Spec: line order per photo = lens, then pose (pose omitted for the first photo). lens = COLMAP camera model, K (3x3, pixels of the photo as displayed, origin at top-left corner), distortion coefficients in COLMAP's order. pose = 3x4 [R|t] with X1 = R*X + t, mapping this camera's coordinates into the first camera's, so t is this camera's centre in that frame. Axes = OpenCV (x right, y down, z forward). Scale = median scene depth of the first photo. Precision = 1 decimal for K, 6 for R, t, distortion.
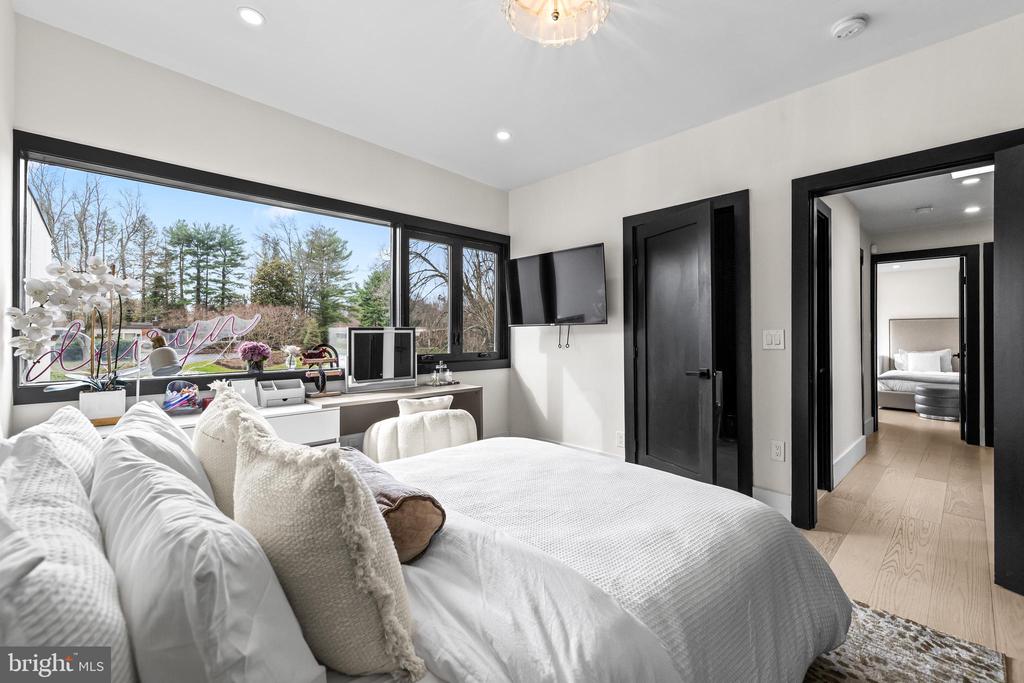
lens RADIAL K [[434.2, 0, 514.1], [0, 434.2, 332.5], [0, 0, 1]] dist [-0.002995, 0.002032]
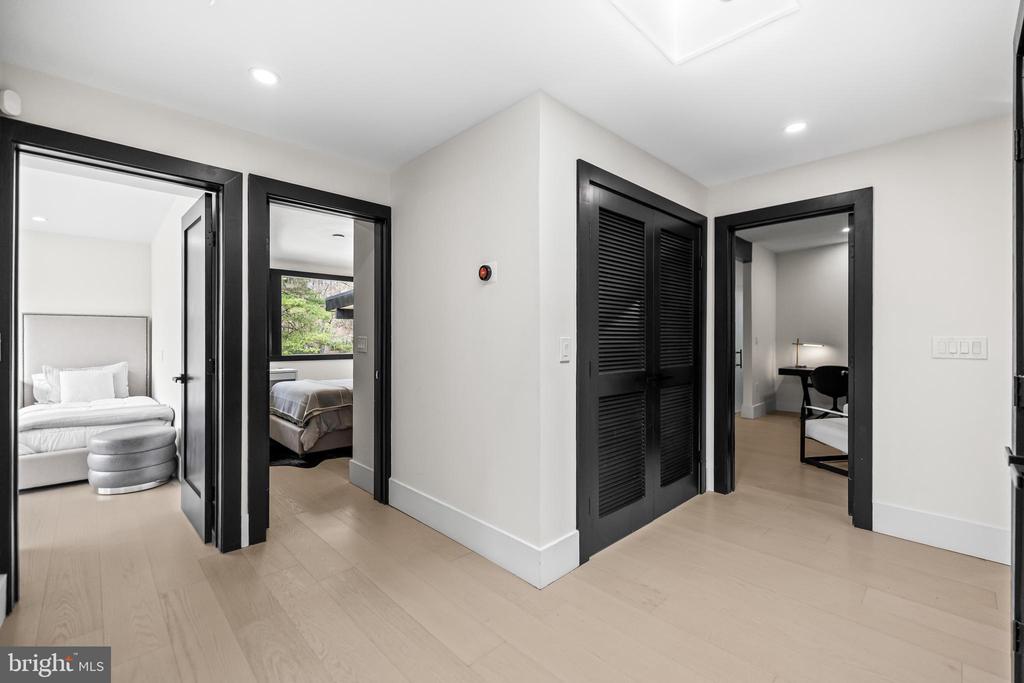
lens RADIAL K [[434.2, 0, 507.0], [0, 434.2, 339.3], [0, 0, 1]] dist [-0.002995, 0.002032]
pose [[-0.000669, -0.000891, 0.999999, 0.398048], [-0.001494, 0.999998, 0.000890, 0.001775], [-0.999999, -0.001493, -0.000670, 0.493929]]
